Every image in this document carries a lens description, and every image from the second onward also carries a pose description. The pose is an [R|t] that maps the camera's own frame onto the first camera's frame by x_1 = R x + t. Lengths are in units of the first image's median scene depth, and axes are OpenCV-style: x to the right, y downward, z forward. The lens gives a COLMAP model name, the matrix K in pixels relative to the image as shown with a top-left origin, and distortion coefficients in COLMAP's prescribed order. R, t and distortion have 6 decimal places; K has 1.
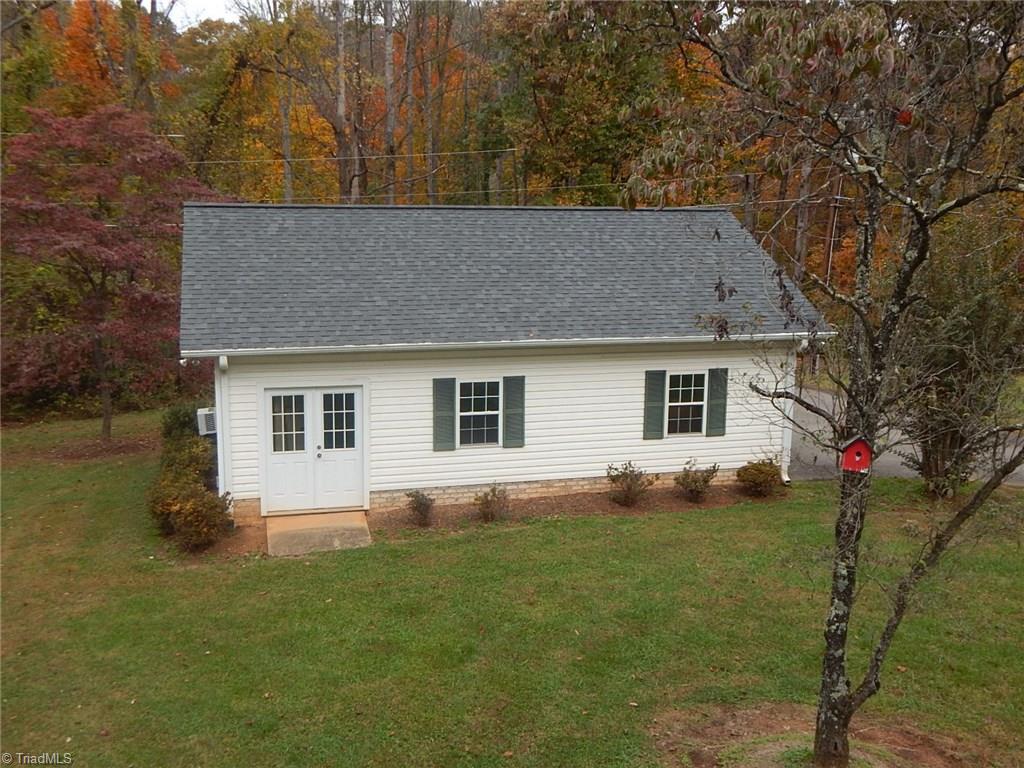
lens RADIAL K [[1009.5, 0, 512.0], [0, 1009.5, 384.0], [0, 0, 1]] dist [0.000339, -0.019584]
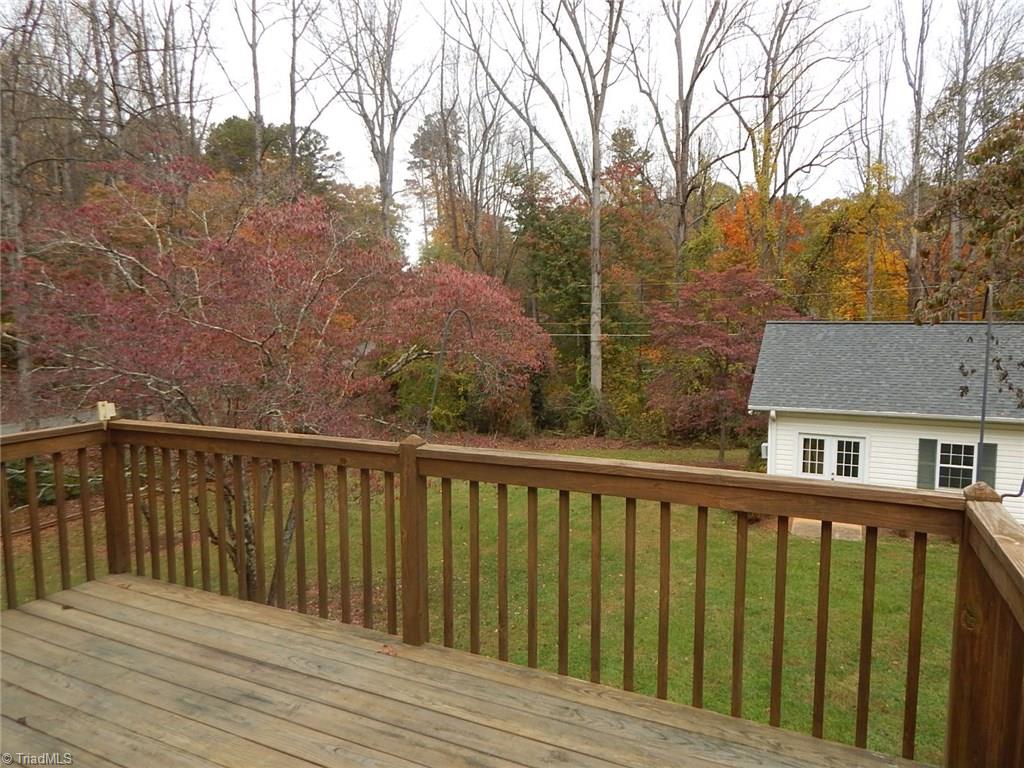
lens RADIAL K [[671.9, 0, 512.0], [0, 671.9, 384.0], [0, 0, 1]] dist [0.007289, -0.001092]
pose [[0.746590, 0.053289, -0.663146, 0.123776], [-0.107890, 0.993290, -0.041646, 0.020782], [0.656477, 0.102640, 0.747330, -0.130177]]
